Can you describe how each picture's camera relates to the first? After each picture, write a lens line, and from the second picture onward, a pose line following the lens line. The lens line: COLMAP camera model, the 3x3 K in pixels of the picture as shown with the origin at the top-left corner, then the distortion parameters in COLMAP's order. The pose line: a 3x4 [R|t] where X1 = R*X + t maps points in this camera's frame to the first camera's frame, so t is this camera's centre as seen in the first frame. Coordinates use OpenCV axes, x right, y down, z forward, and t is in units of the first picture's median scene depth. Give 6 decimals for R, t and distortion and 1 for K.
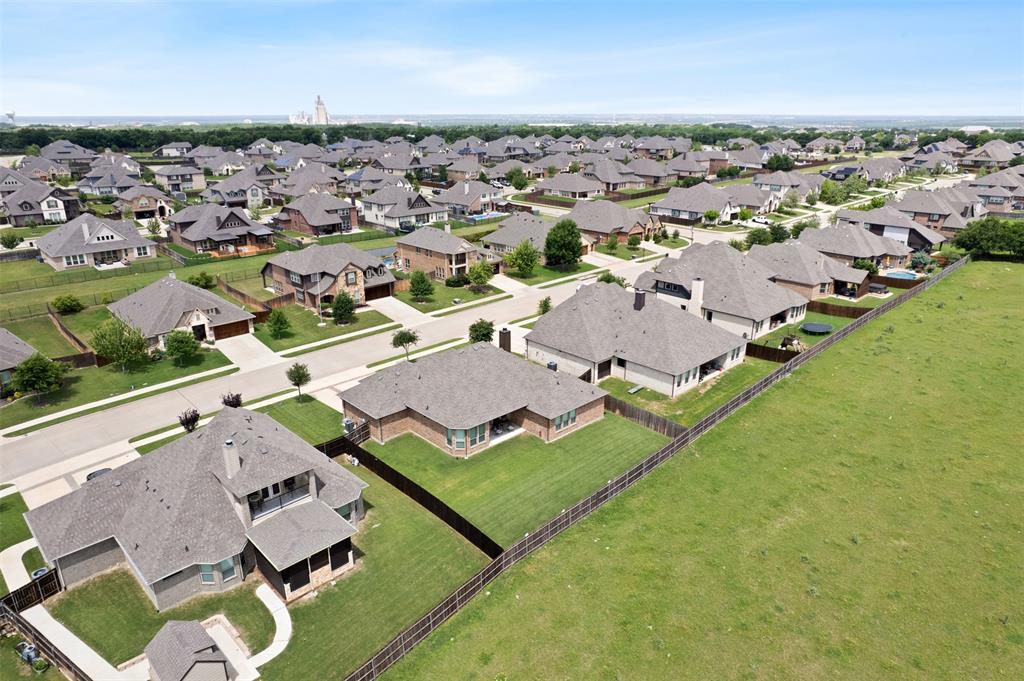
lens RADIAL K [[654.7, 0, 498.6], [0, 654.7, 343.8], [0, 0, 1]] dist [-0.002925, 0.002617]
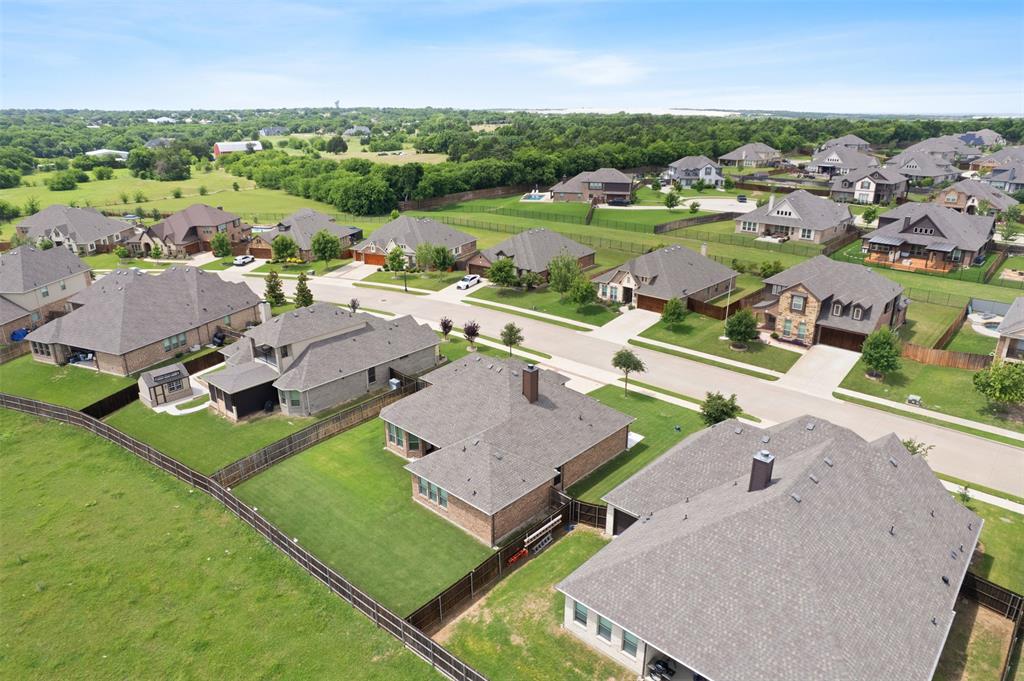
lens RADIAL K [[660.3, 0, 514.7], [0, 660.3, 322.2], [0, 0, 1]] dist [-0.038827, 0.000056]
pose [[0.084543, 0.317381, -0.944522, 0.527695], [-0.336357, 0.901365, 0.272772, -0.201130], [0.937932, 0.294636, 0.182958, 0.643503]]
